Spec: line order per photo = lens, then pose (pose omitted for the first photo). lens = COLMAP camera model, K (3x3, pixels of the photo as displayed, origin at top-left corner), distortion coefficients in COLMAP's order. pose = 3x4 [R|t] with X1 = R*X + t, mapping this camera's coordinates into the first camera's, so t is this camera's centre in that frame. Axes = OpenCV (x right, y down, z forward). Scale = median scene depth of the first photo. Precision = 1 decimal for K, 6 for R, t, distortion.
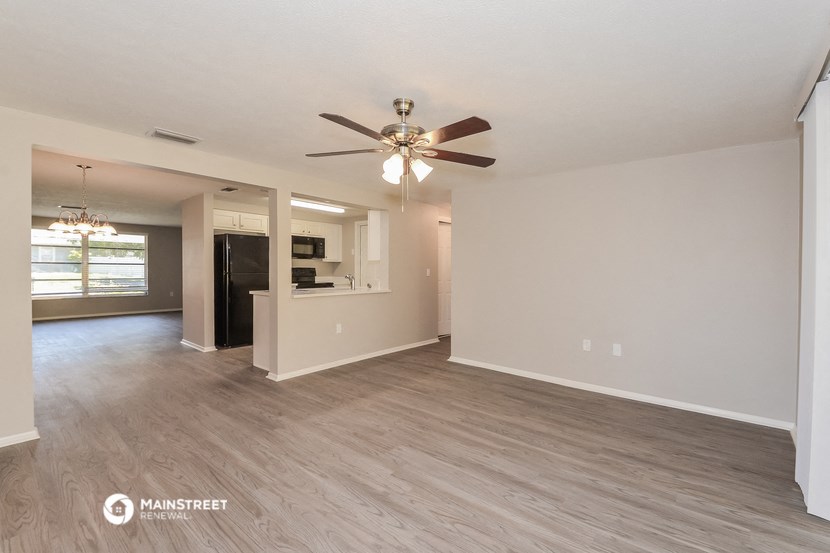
lens RADIAL K [[368.0, 0, 417.6], [0, 368.0, 275.6], [0, 0, 1]] dist [-0.012985, -0.001601]
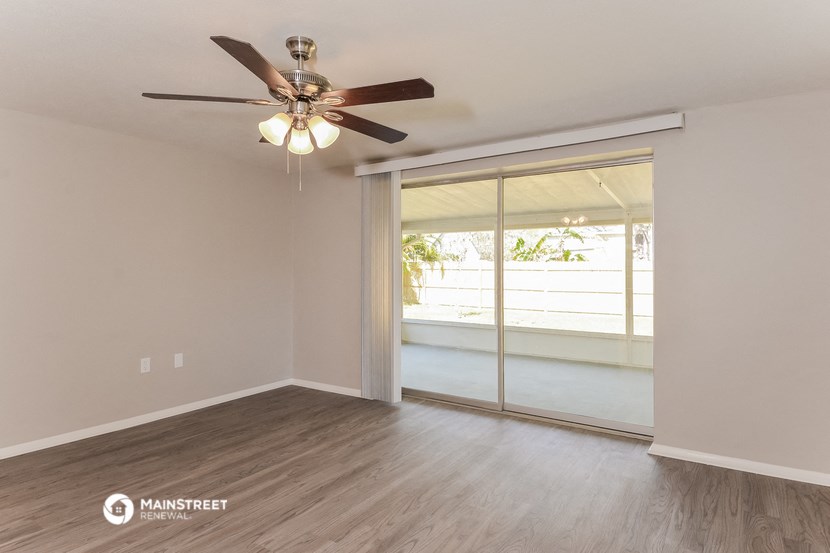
lens RADIAL K [[482.1, 0, 415.4], [0, 482.1, 269.2], [0, 0, 1]] dist [0.014710, -0.001514]
pose [[-0.110387, -0.014202, 0.993787, -0.929596], [0.016772, 0.999729, 0.016150, -0.031608], [-0.993747, 0.018451, -0.110119, 0.806905]]
